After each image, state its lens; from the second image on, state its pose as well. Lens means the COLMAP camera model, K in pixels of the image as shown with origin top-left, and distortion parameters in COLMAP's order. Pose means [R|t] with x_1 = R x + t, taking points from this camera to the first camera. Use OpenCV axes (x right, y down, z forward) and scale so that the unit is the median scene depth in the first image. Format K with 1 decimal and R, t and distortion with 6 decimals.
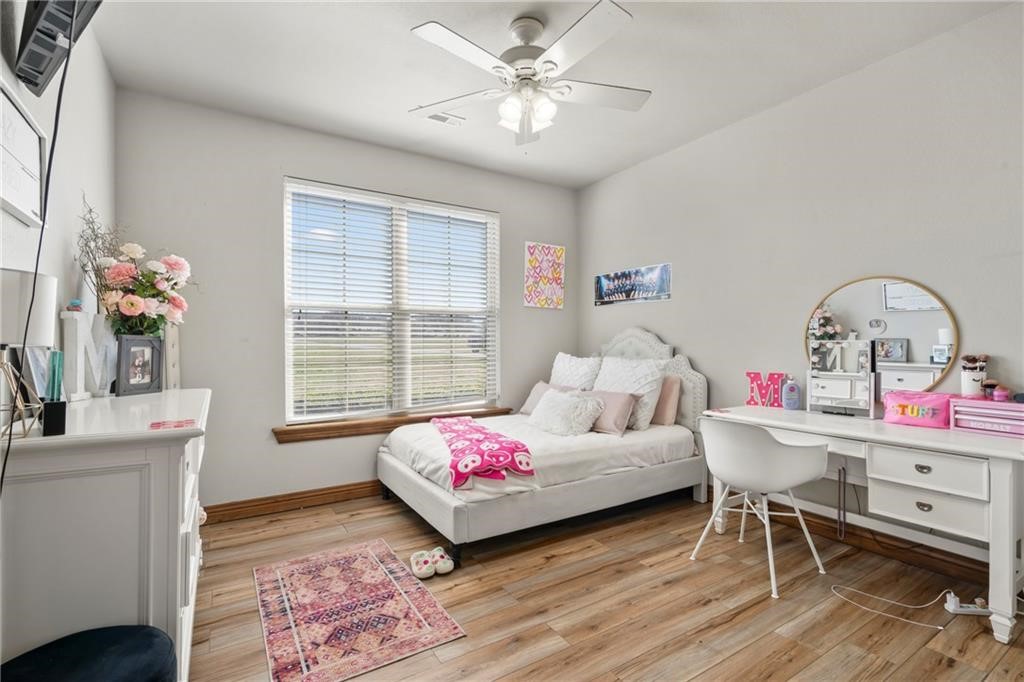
lens RADIAL K [[455.2, 0, 509.4], [0, 455.2, 354.8], [0, 0, 1]] dist [-0.001288, -0.000033]
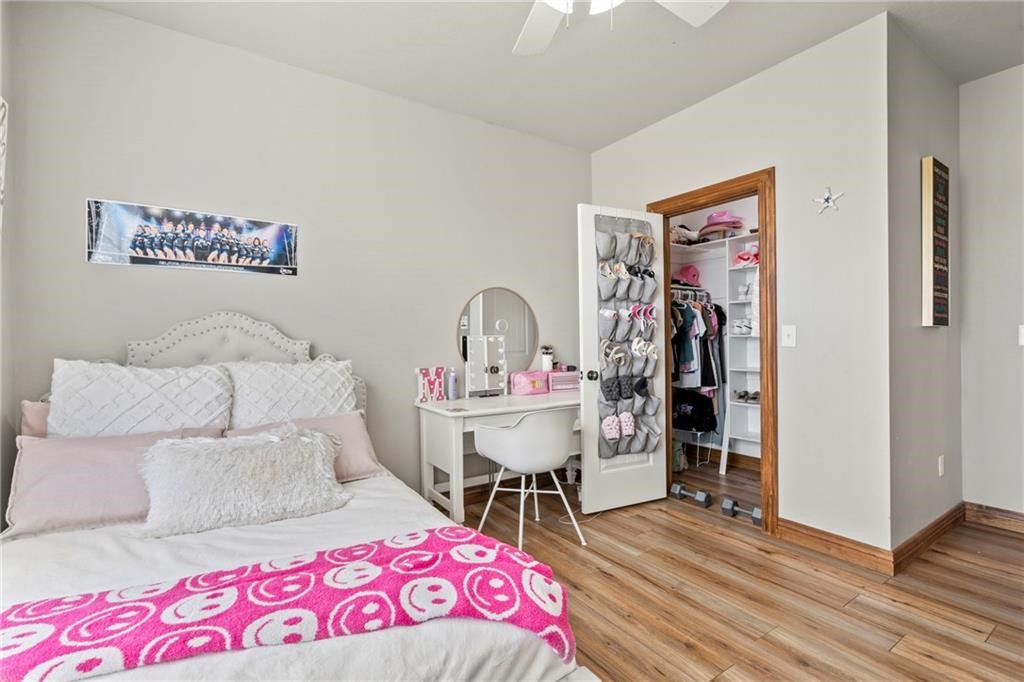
lens RADIAL K [[463.4, 0, 512.0], [0, 463.4, 341.0], [0, 0, 1]] dist [0.014529, 0.000035]
pose [[-0.019355, -0.003390, 0.999807, -0.341582], [0.028921, 0.999574, 0.003949, -0.013408], [-0.999394, 0.028992, -0.019249, 0.619668]]
